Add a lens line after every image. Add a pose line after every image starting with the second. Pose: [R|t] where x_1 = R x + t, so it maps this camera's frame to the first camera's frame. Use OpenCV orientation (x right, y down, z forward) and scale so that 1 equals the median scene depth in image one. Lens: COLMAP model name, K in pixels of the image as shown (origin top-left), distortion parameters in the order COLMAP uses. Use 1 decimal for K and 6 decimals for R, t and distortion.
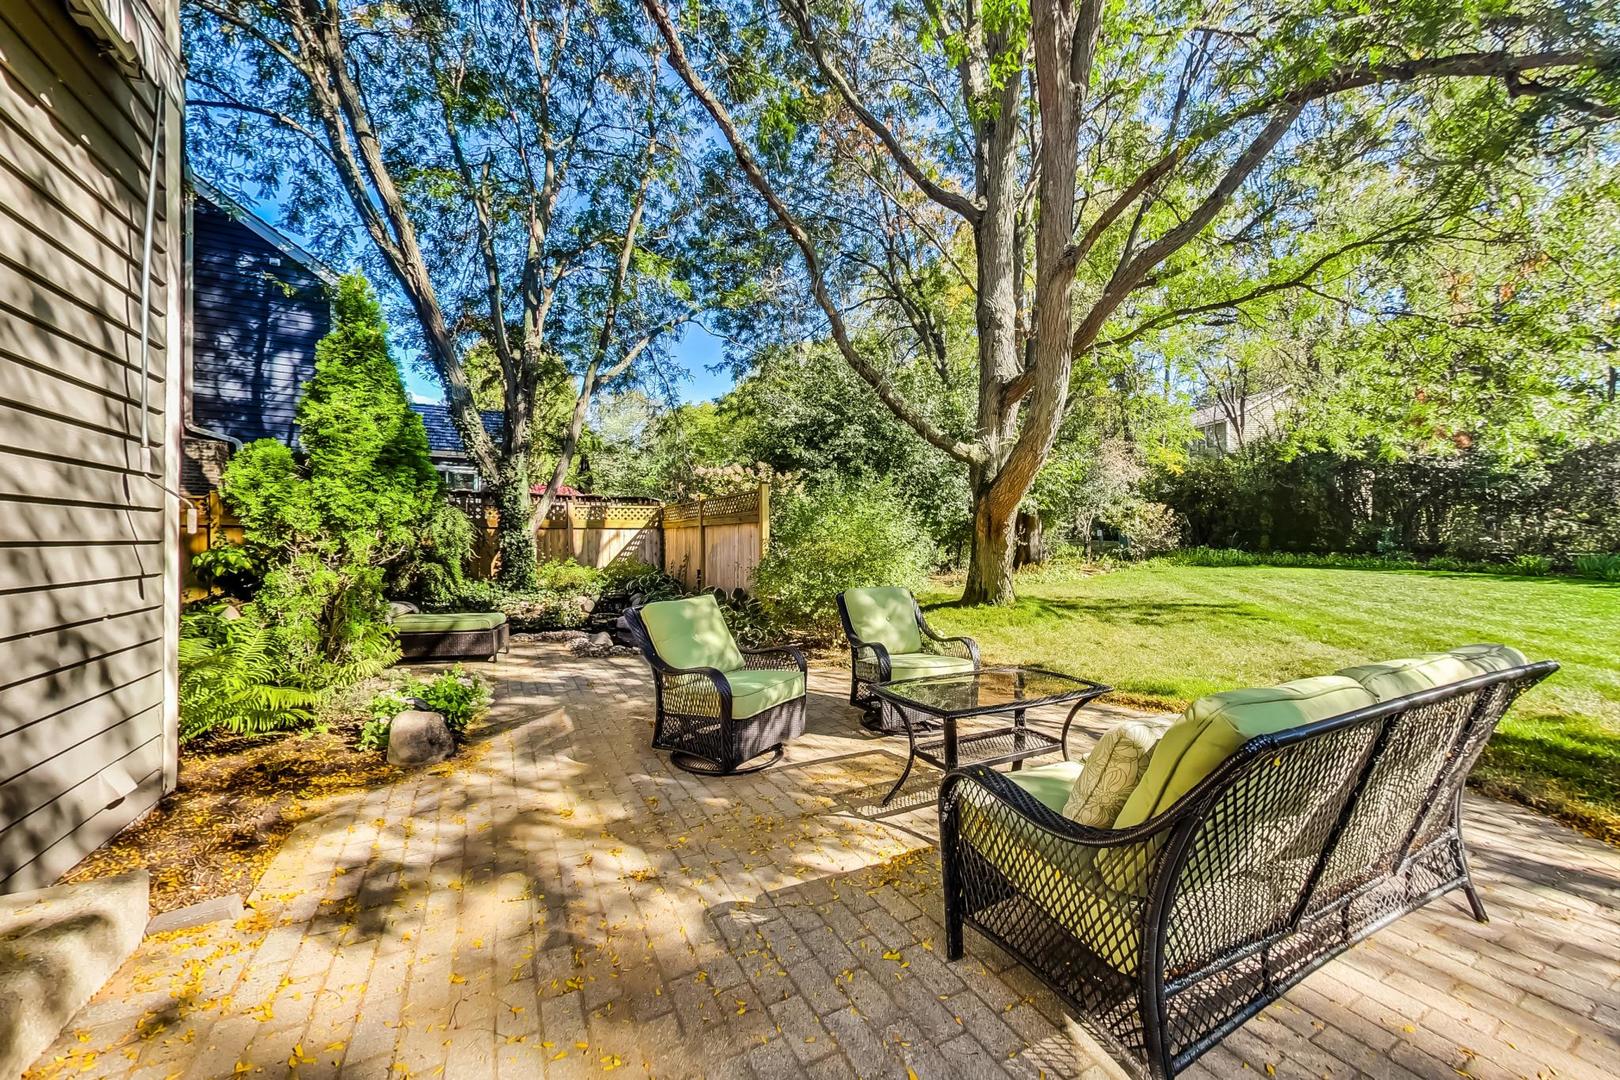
lens RADIAL K [[611.6, 0, 810.4], [0, 611.6, 537.9], [0, 0, 1]] dist [0.001043, 0.000172]
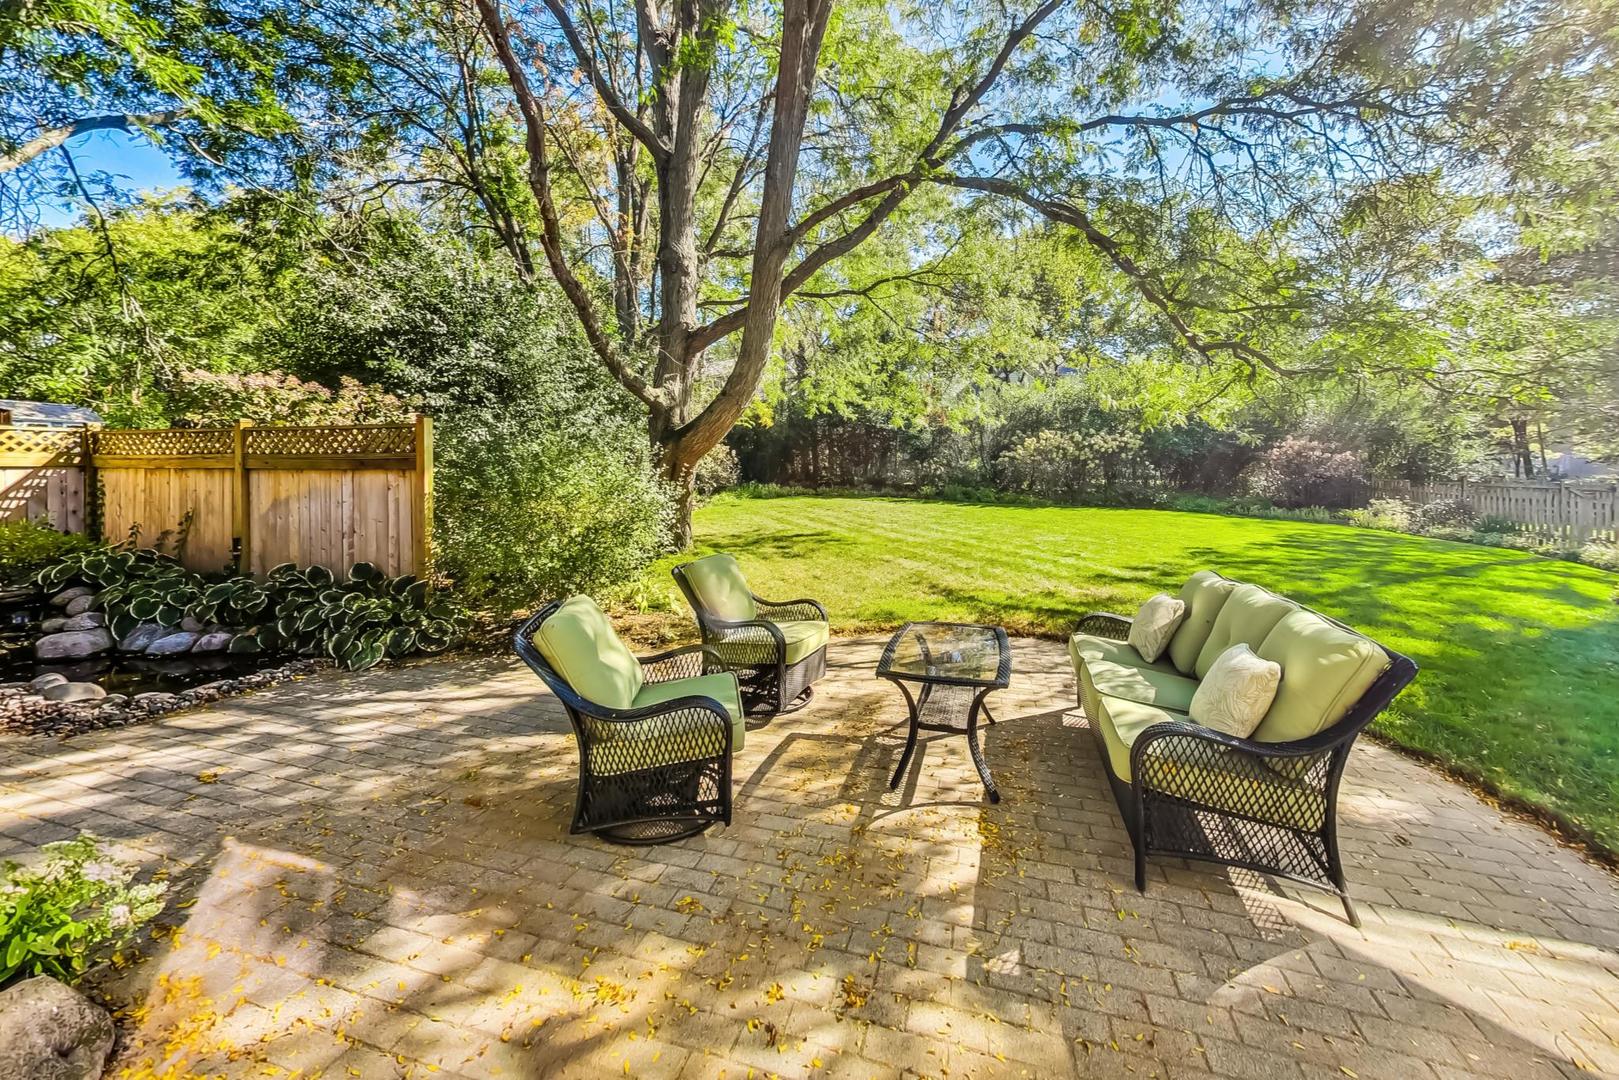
lens RADIAL K [[589.4, 0, 850.4], [0, 589.4, 481.1], [0, 0, 1]] dist [-0.000317, -0.000081]
pose [[0.686478, -0.005842, 0.727127, -0.182363], [-0.009921, 0.999799, 0.017399, -0.022242], [-0.727083, -0.019158, 0.686282, 0.118684]]
